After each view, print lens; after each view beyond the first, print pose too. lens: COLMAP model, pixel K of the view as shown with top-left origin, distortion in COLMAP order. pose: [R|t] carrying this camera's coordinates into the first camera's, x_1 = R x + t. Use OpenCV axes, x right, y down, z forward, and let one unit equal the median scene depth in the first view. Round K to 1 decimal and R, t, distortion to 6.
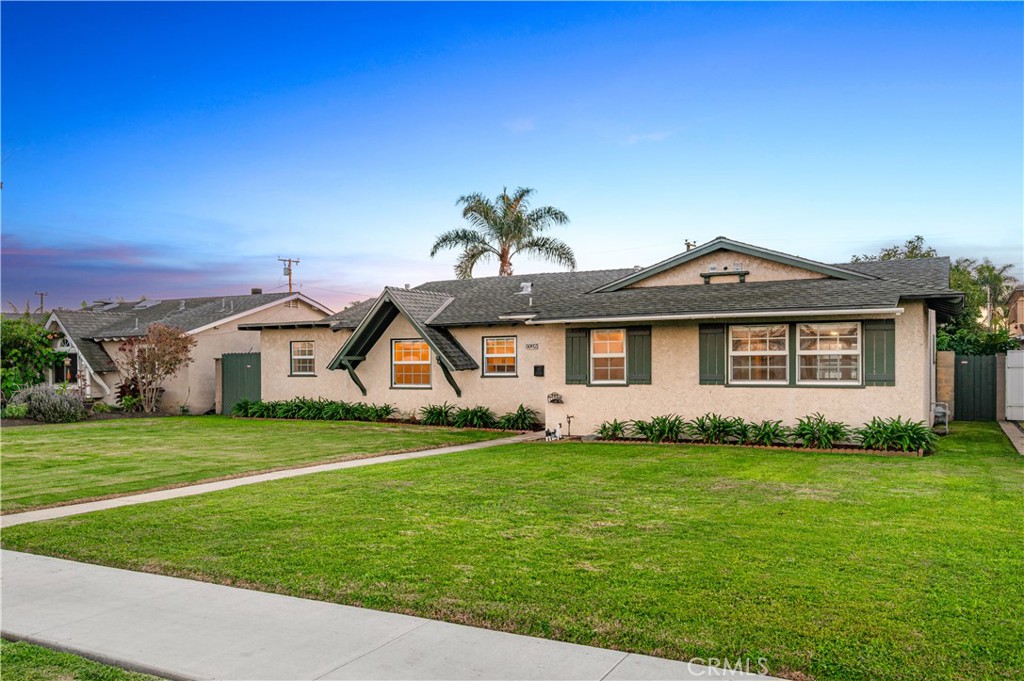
lens RADIAL K [[742.4, 0, 512.0], [0, 742.4, 340.5], [0, 0, 1]] dist [-0.002674, -0.000279]
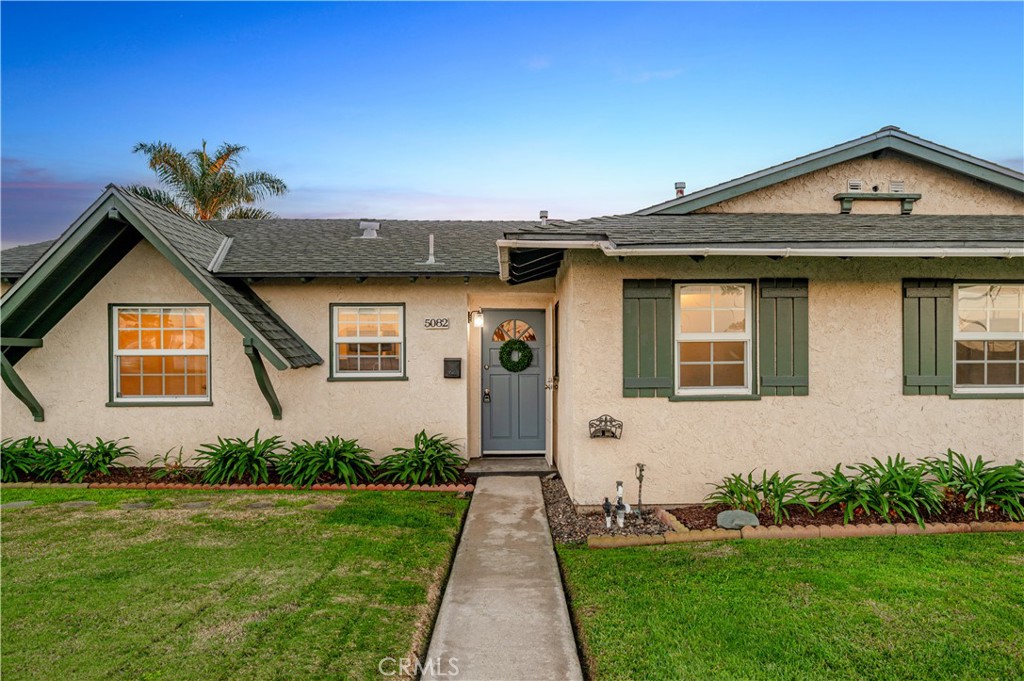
lens RADIAL K [[630.8, 0, 514.6], [0, 630.8, 362.7], [0, 0, 1]] dist [0.001619, 0.000101]
pose [[0.866193, -0.001795, 0.499706, -0.180399], [-0.016952, 0.999312, 0.032973, 0.023619], [-0.499422, -0.037032, 0.865567, 0.655463]]
